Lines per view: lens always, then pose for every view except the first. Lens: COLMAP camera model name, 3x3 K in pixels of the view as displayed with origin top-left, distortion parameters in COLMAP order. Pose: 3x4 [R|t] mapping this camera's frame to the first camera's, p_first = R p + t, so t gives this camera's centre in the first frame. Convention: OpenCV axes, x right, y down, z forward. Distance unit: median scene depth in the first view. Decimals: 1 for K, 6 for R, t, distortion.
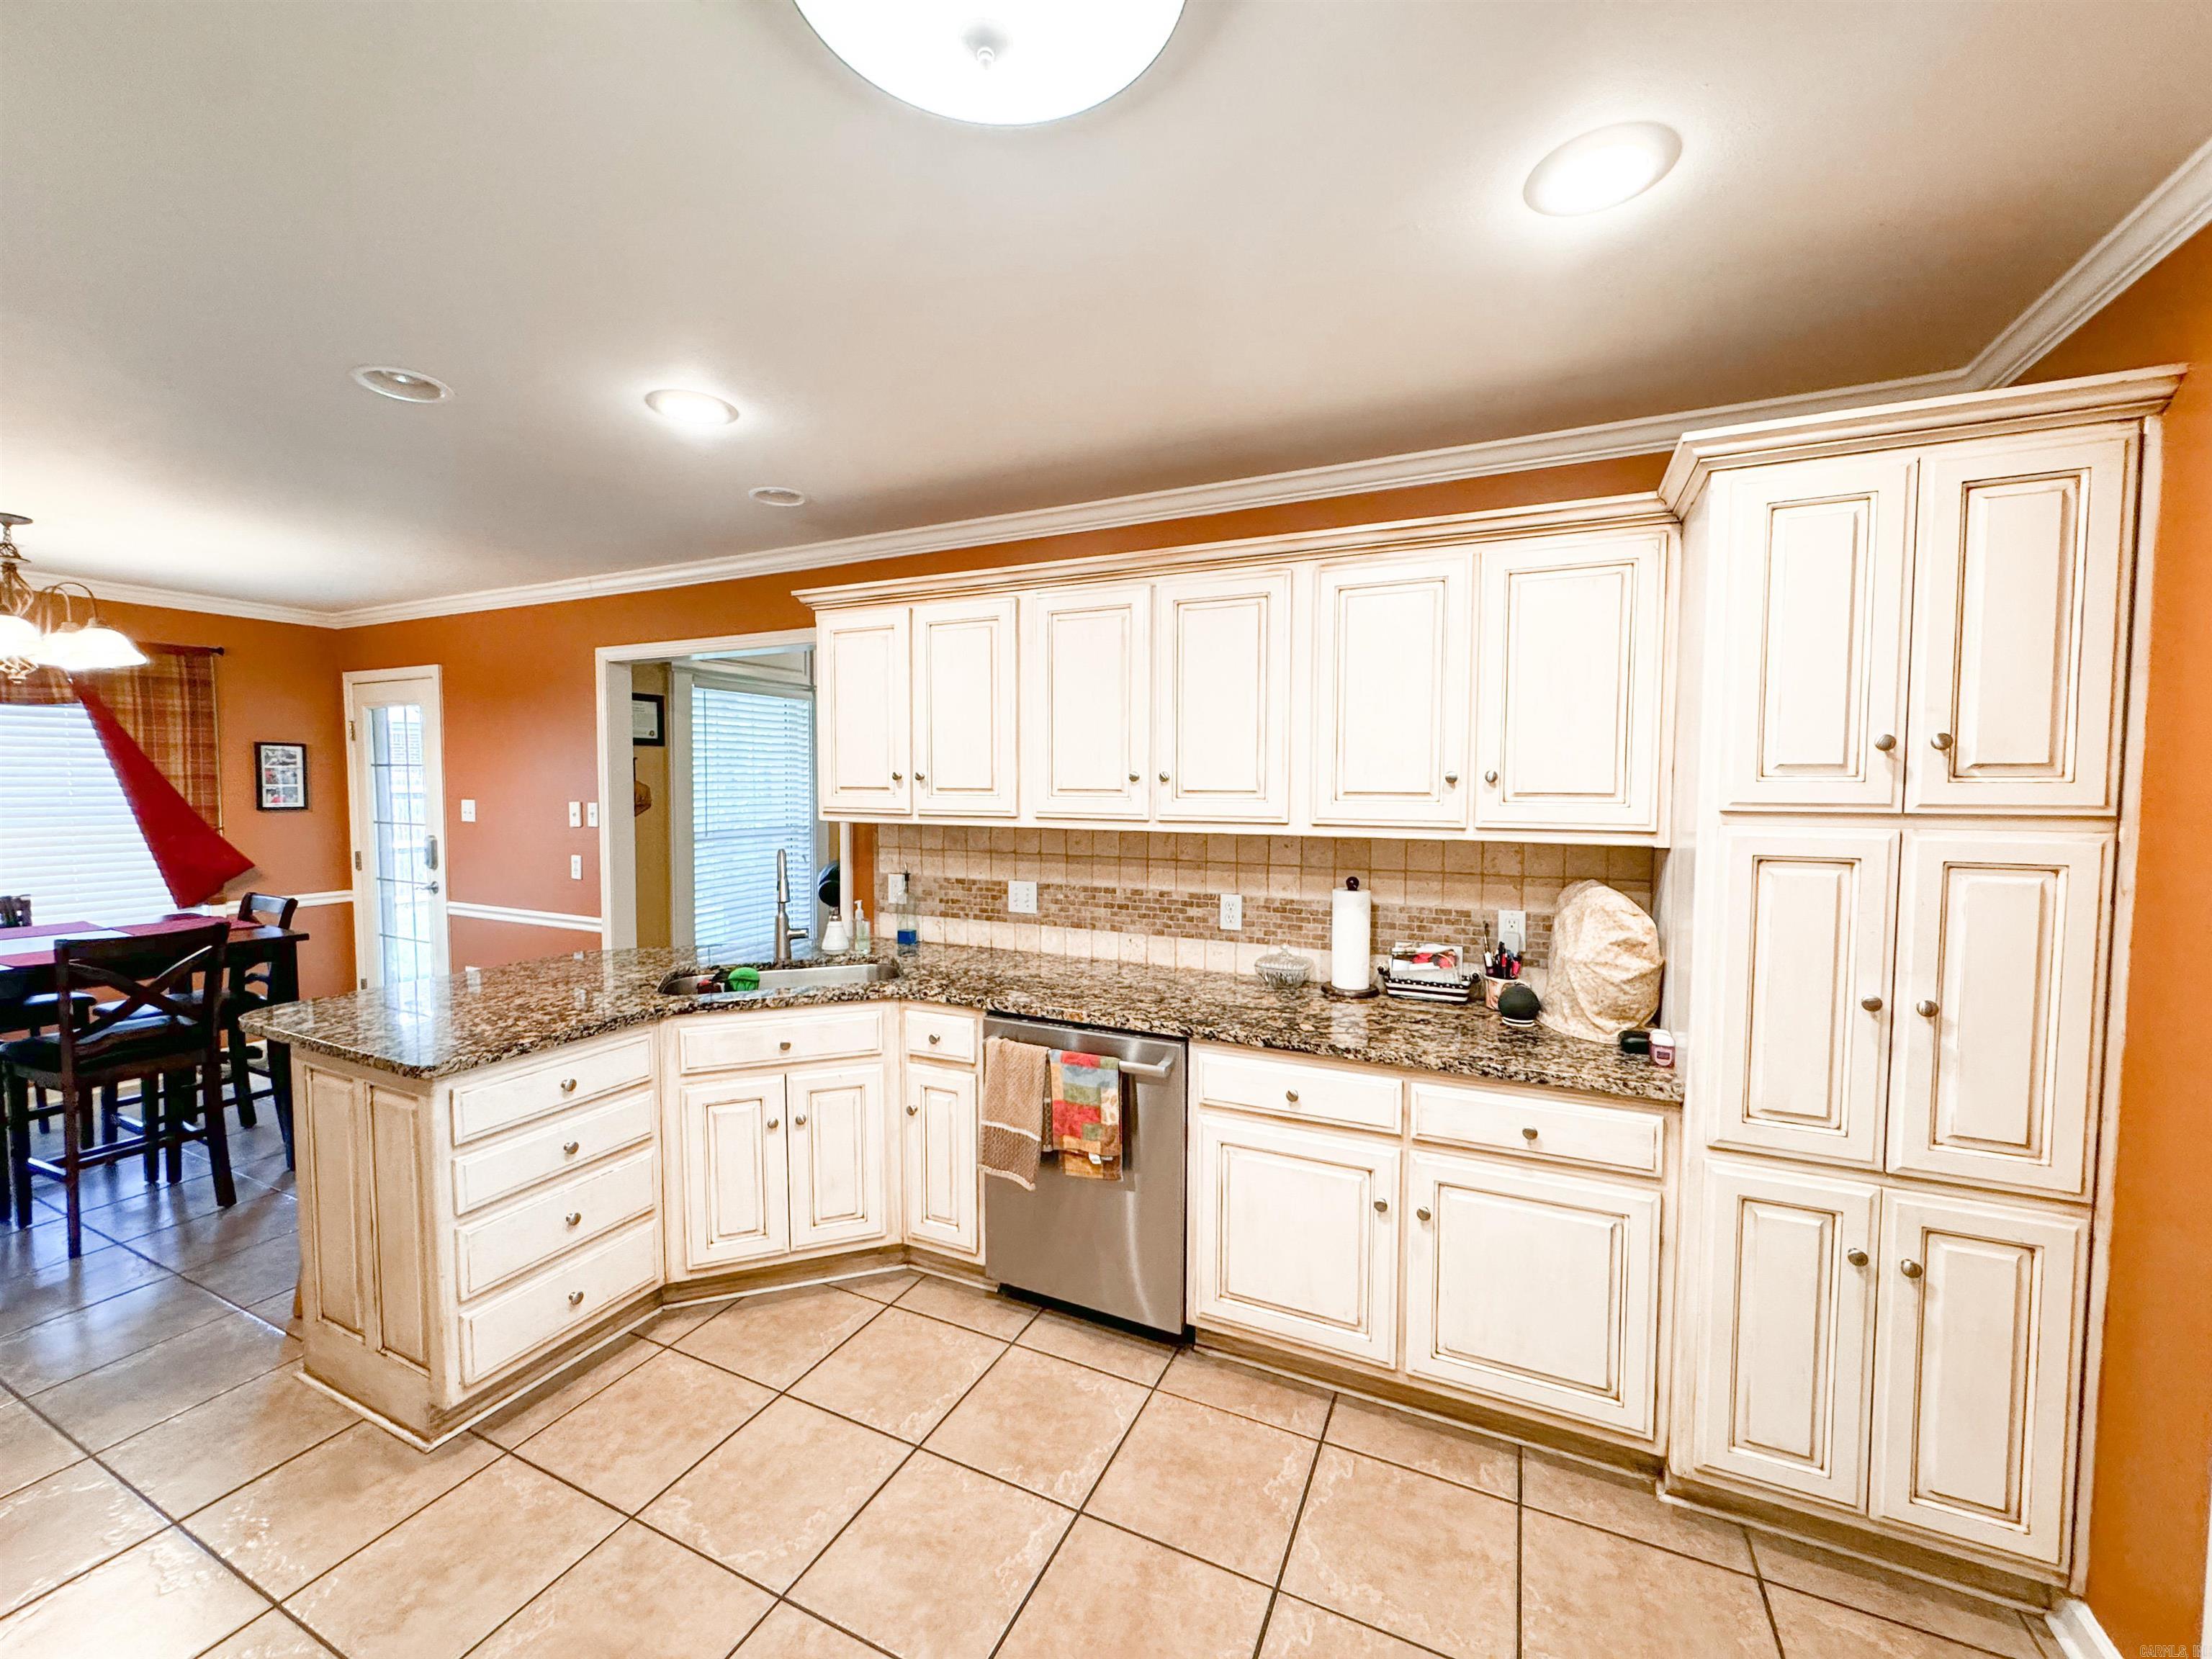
lens RADIAL K [[880.4, 0, 1103.3], [0, 880.4, 826.4], [0, 0, 1]] dist [-0.003308, 0.000711]
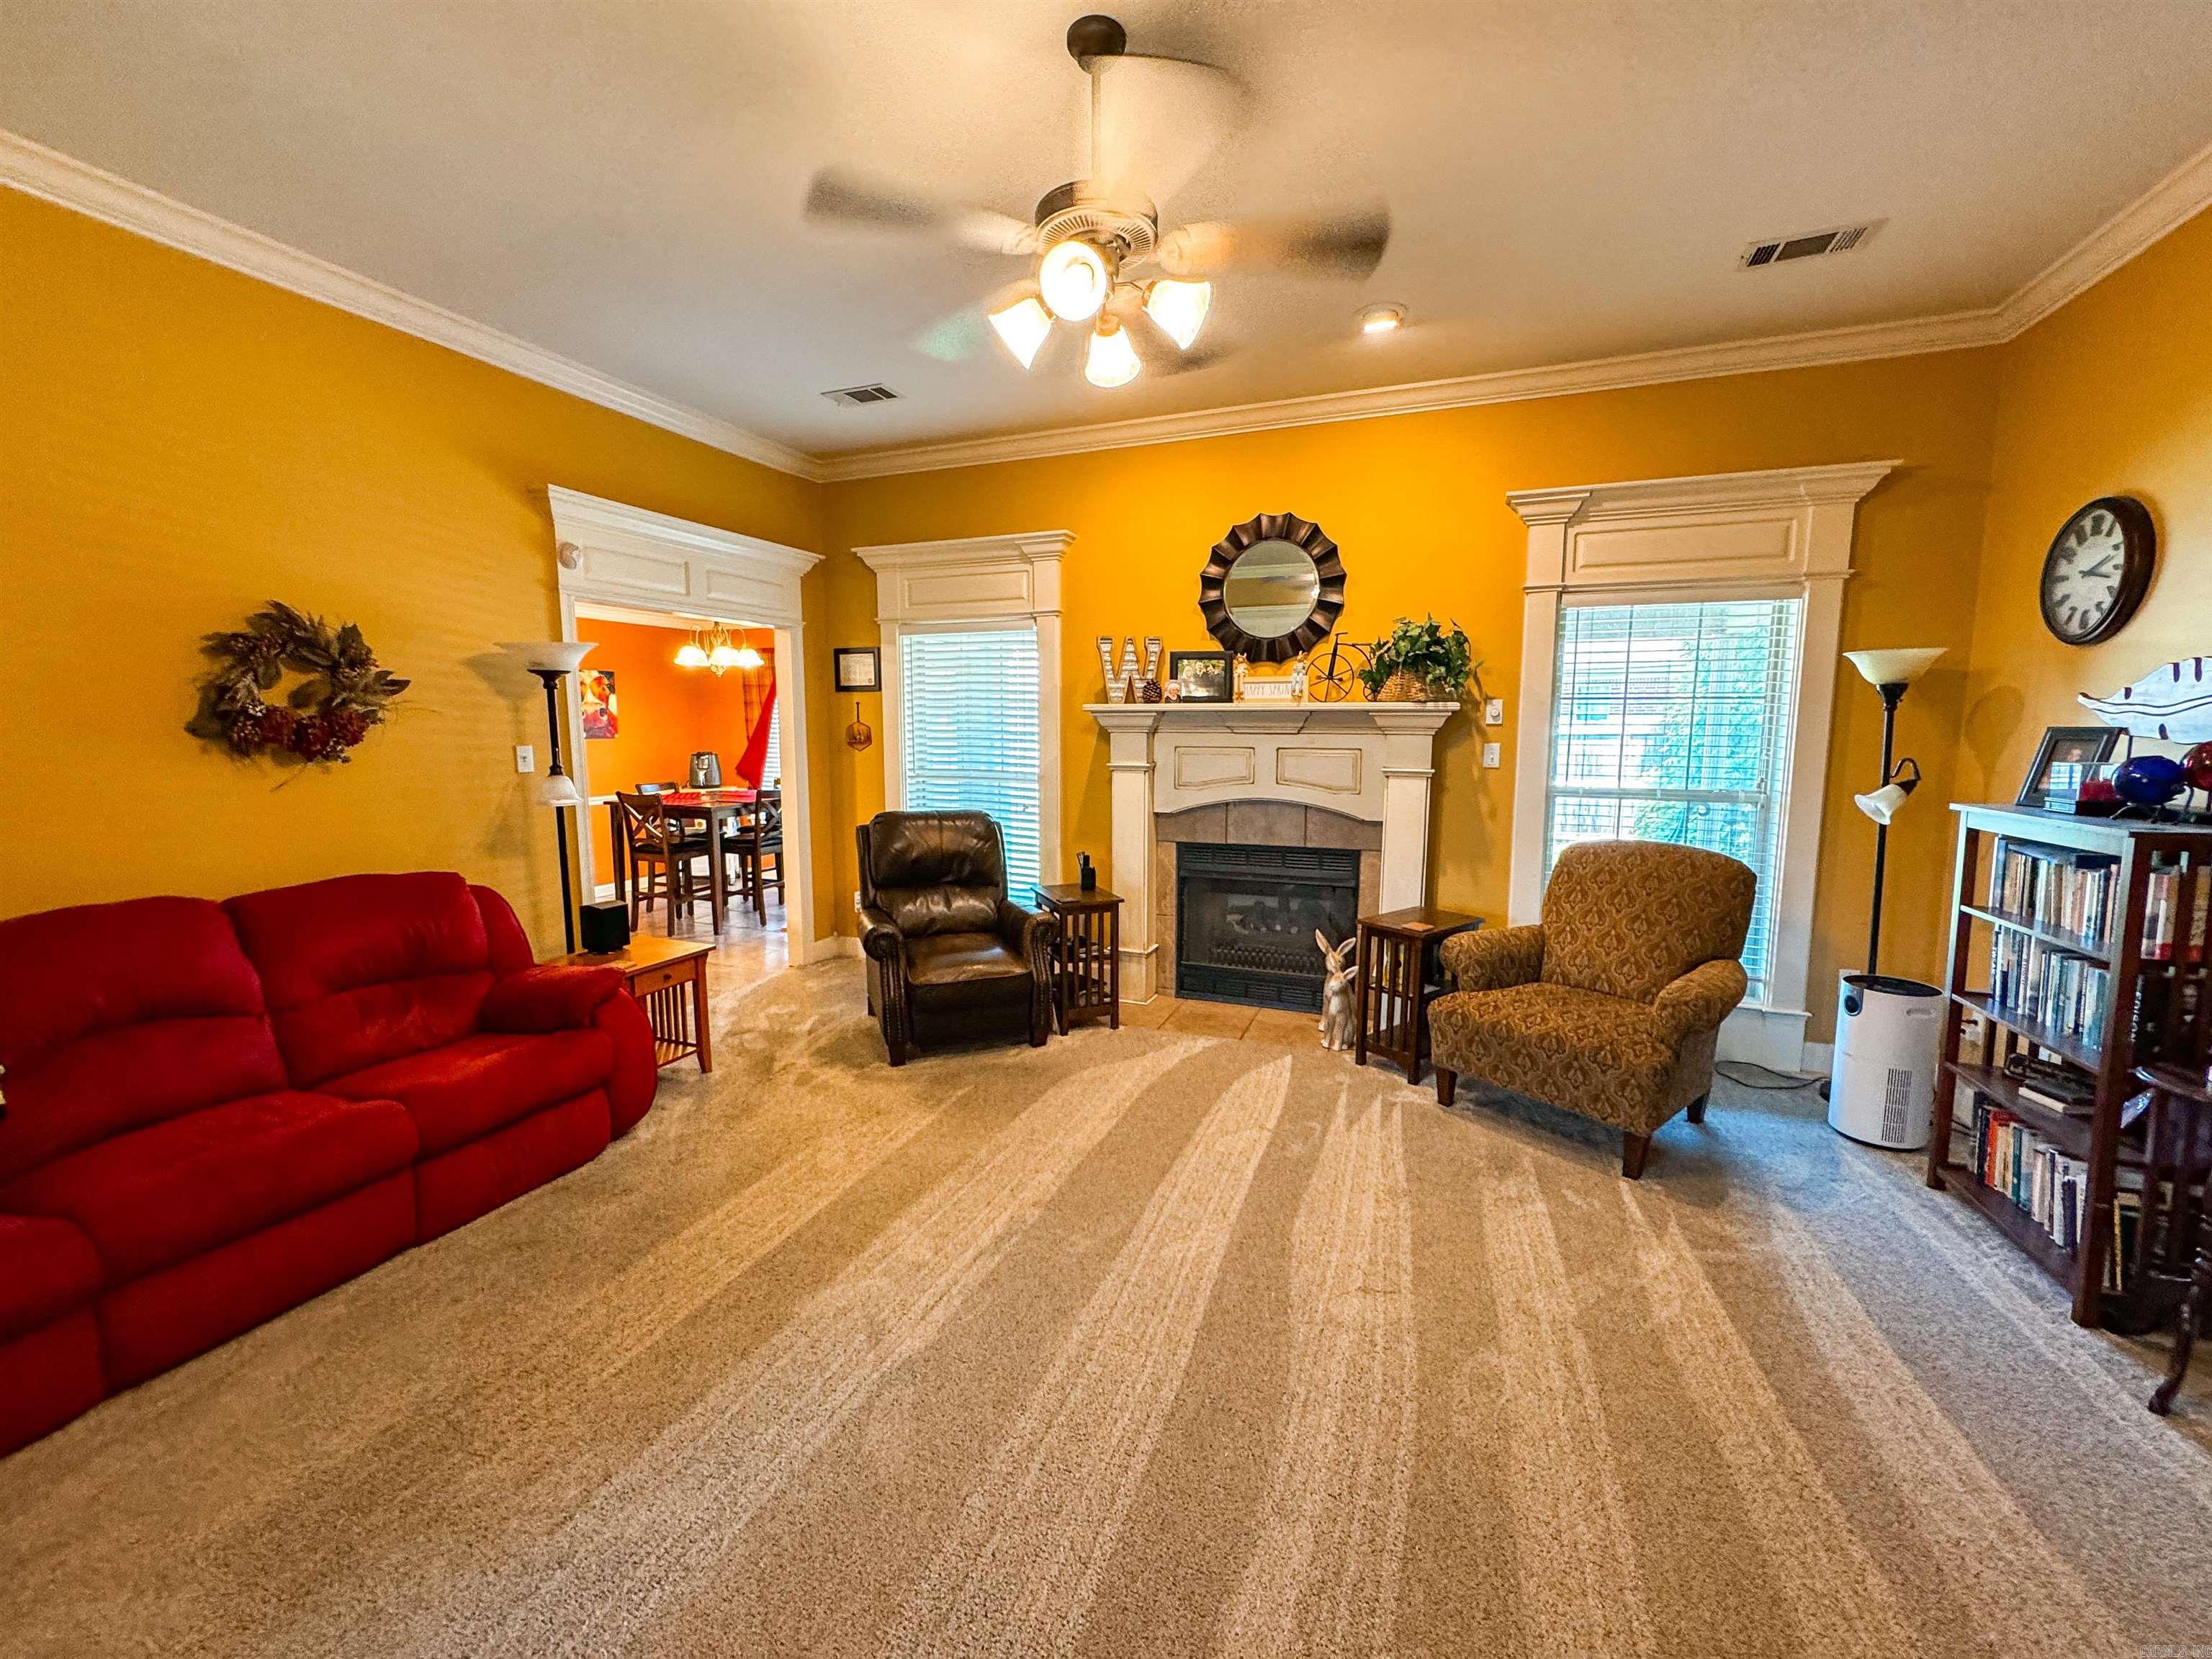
lens RADIAL K [[880.4, 0, 1096.9], [0, 880.4, 829.7], [0, 0, 1]] dist [-0.003308, 0.000711]
pose [[0.053616, 0.119468, -0.991389, 1.153939], [-0.050884, 0.991854, 0.116773, -0.102914], [0.997264, 0.044185, 0.059258, 2.094733]]
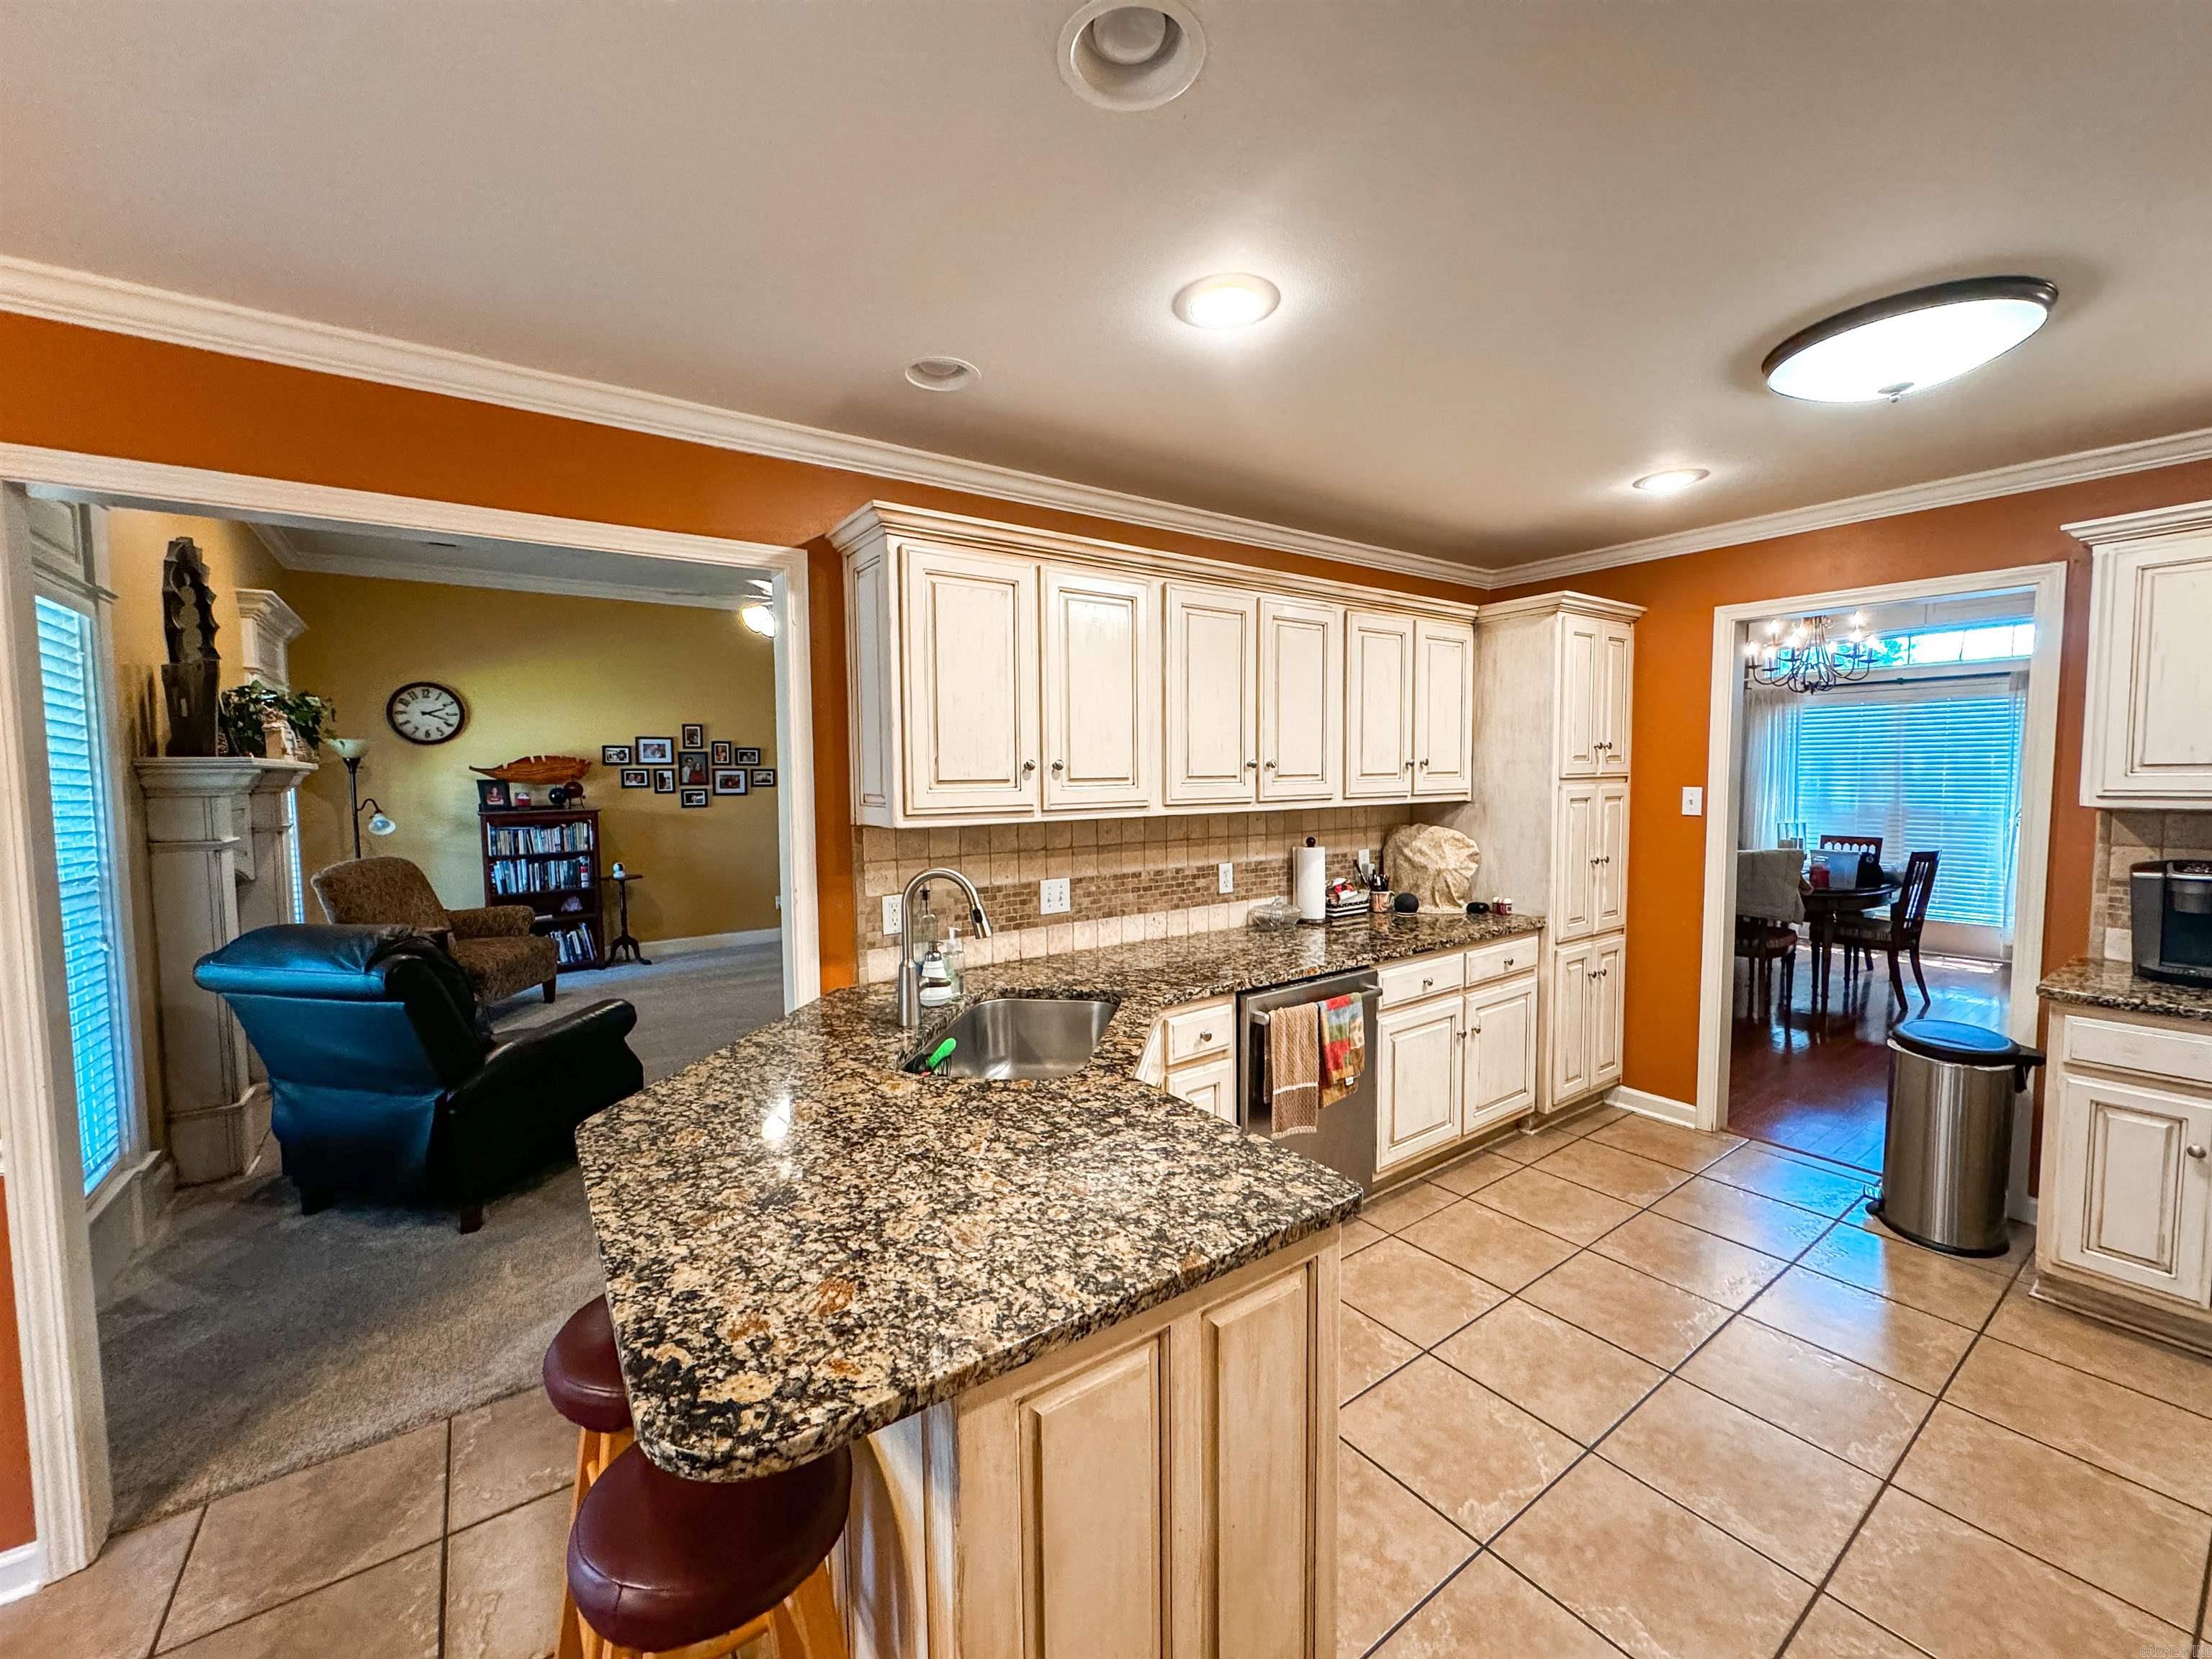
lens RADIAL K [[880.4, 0, 1105.8], [0, 880.4, 824.5], [0, 0, 1]] dist [-0.003308, 0.000711]
pose [[0.487379, -0.062687, 0.870937, -0.998343], [0.057964, 0.997542, 0.039363, -0.032226], [-0.871264, 0.031298, 0.489815, 0.573895]]
